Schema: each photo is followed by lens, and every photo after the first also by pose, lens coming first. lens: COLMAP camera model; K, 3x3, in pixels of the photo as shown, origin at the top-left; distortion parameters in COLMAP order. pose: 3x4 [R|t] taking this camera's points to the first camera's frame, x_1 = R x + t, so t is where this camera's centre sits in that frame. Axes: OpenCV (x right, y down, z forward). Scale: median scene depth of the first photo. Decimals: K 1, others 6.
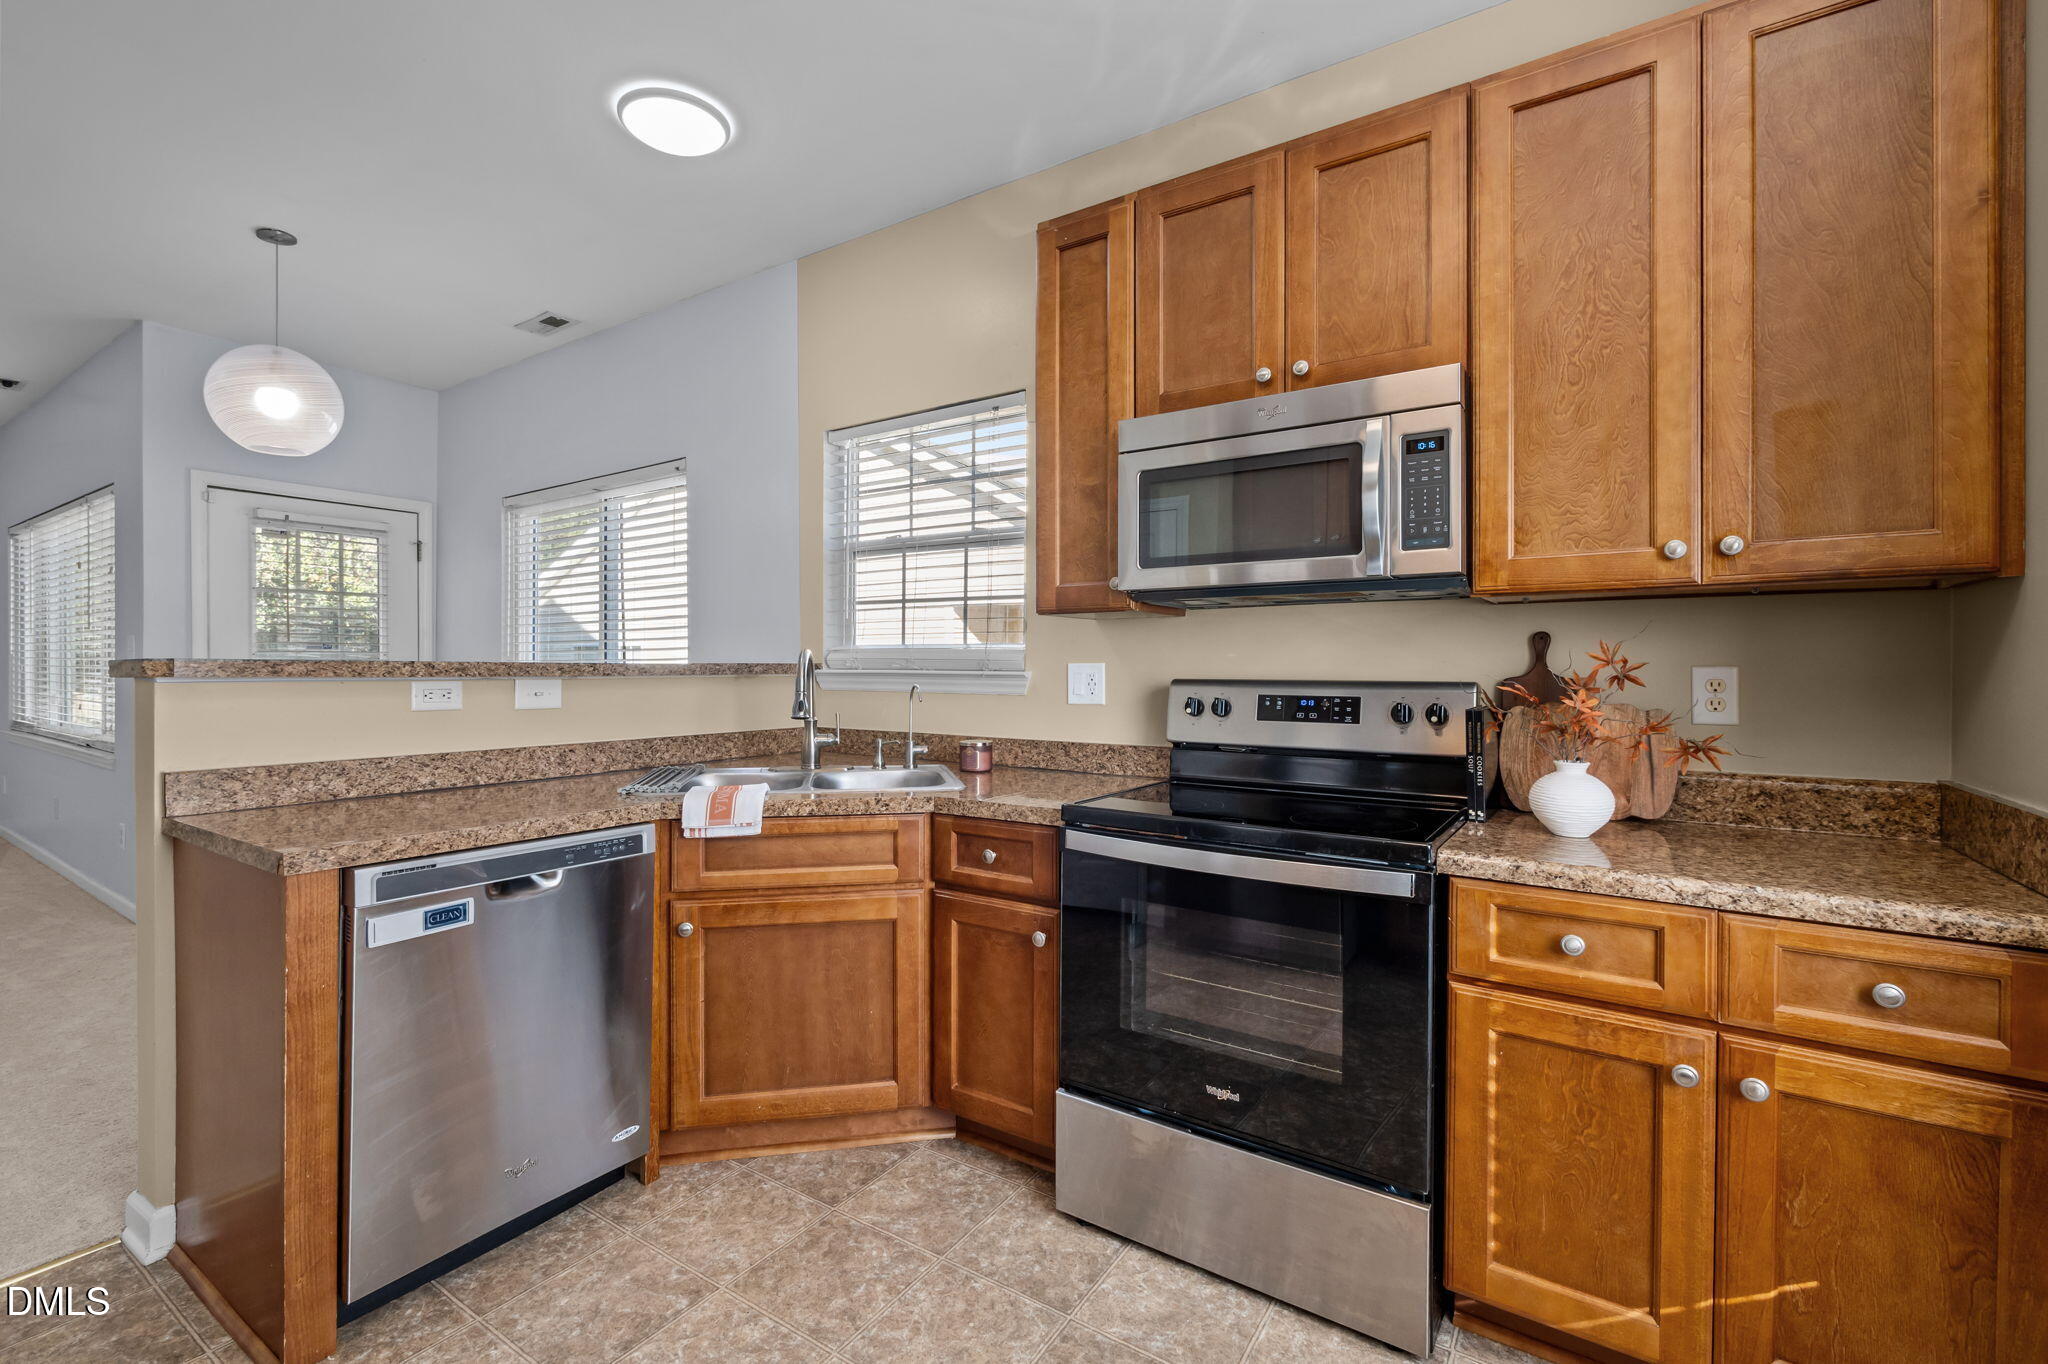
lens RADIAL K [[871.4, 0, 1020.8], [0, 871.4, 663.6], [0, 0, 1]] dist [-0.001490, -0.000091]
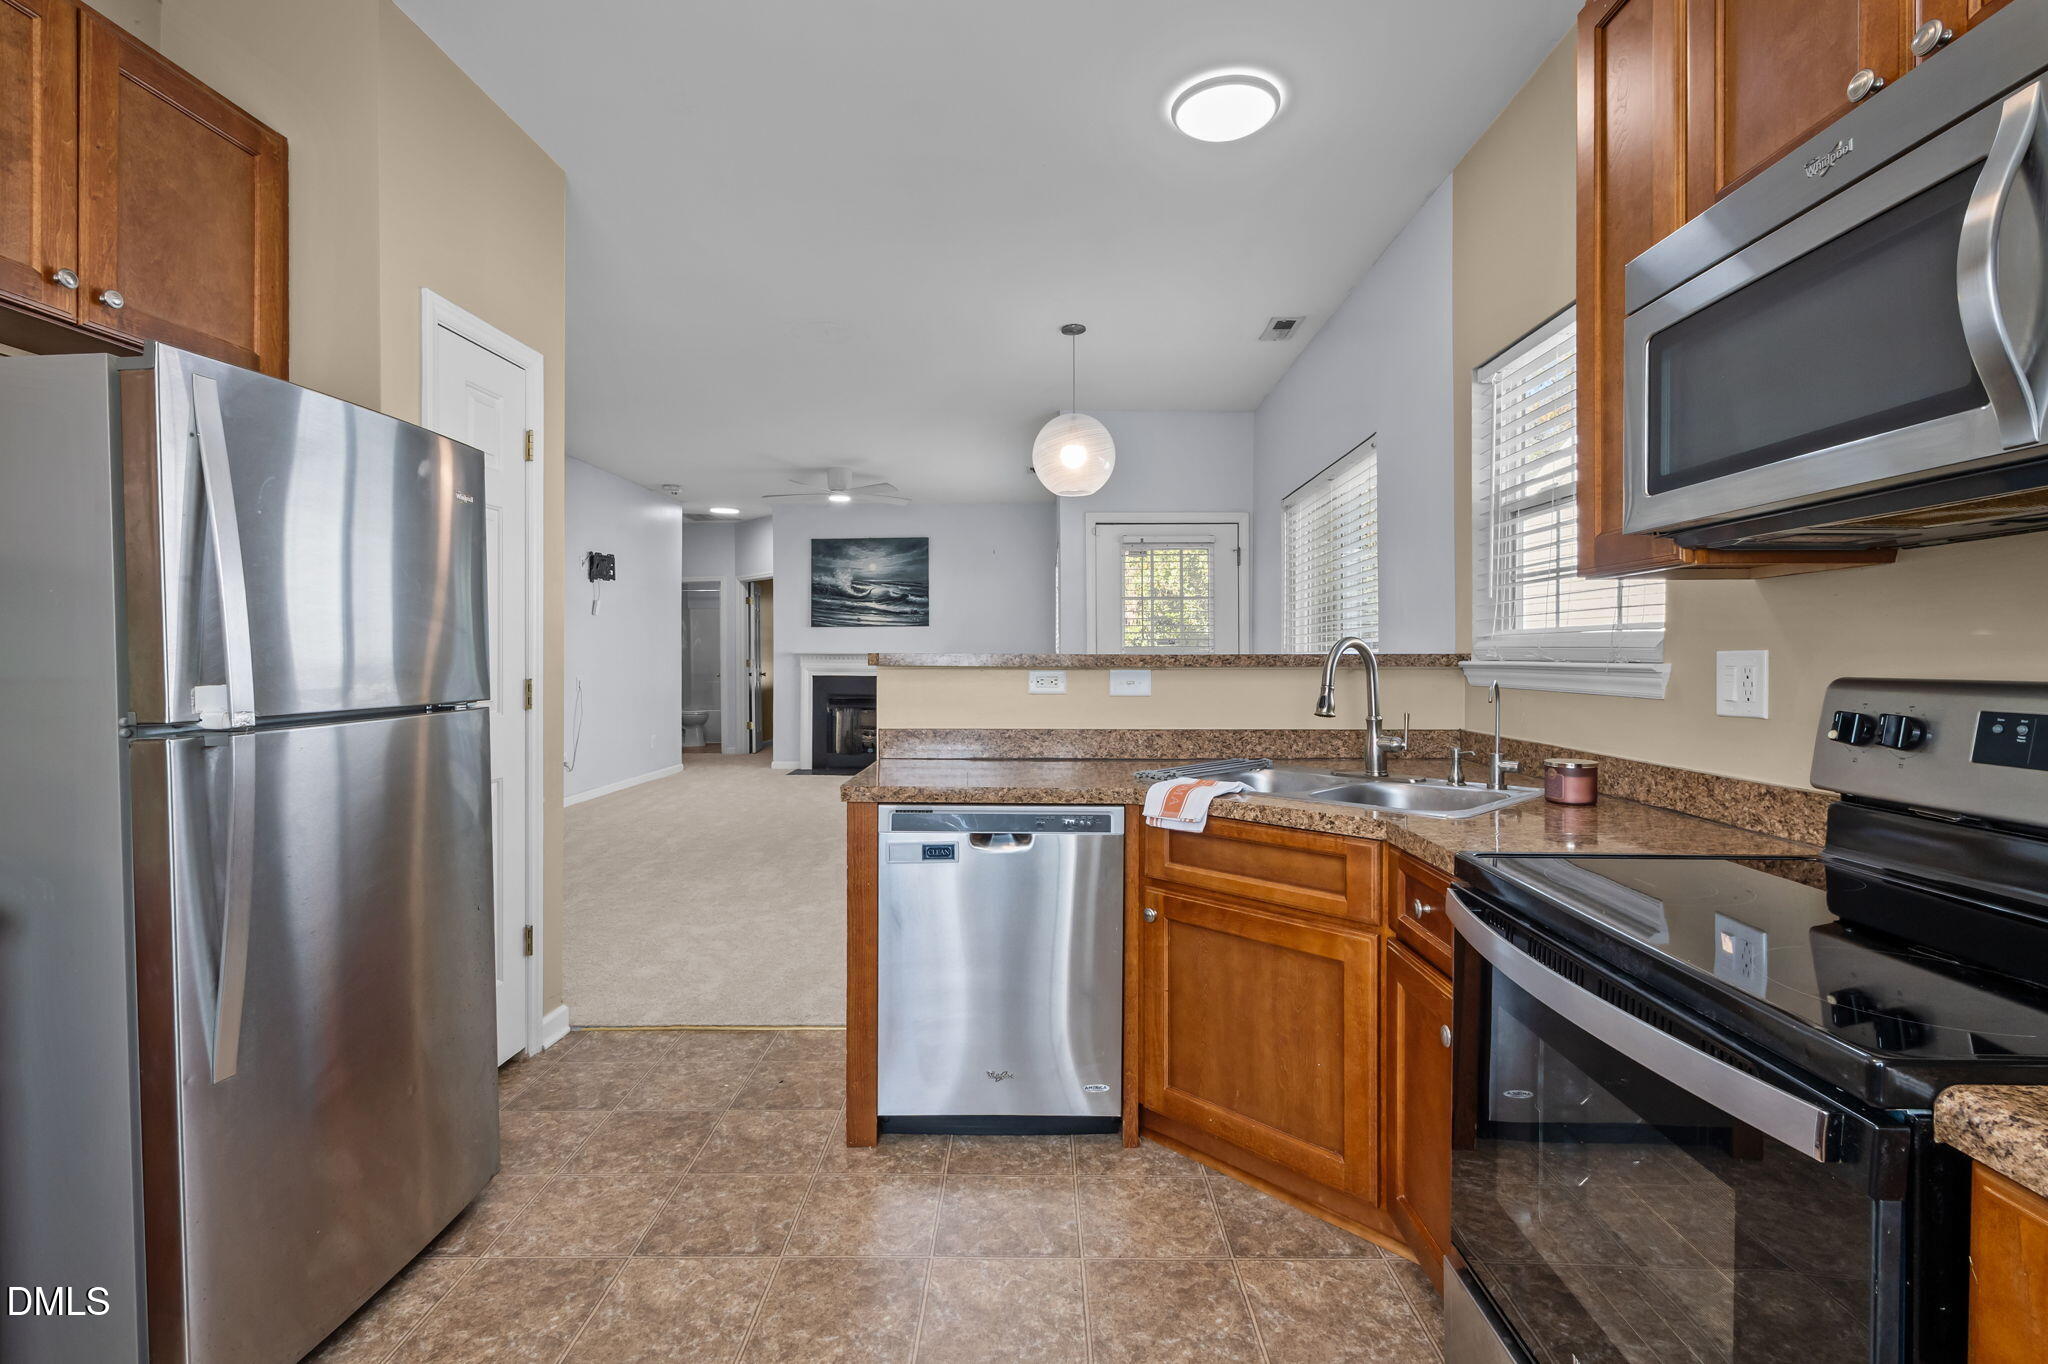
lens RADIAL K [[937.7, 0, 1049.8], [0, 937.7, 659.0], [0, 0, 1]] dist [0.001698, 0.000552]
pose [[0.558214, -0.002152, -0.829694, 0.438996], [0.006423, 0.999978, 0.001728, 0.001937], [0.829672, -0.006294, 0.558215, 0.273598]]
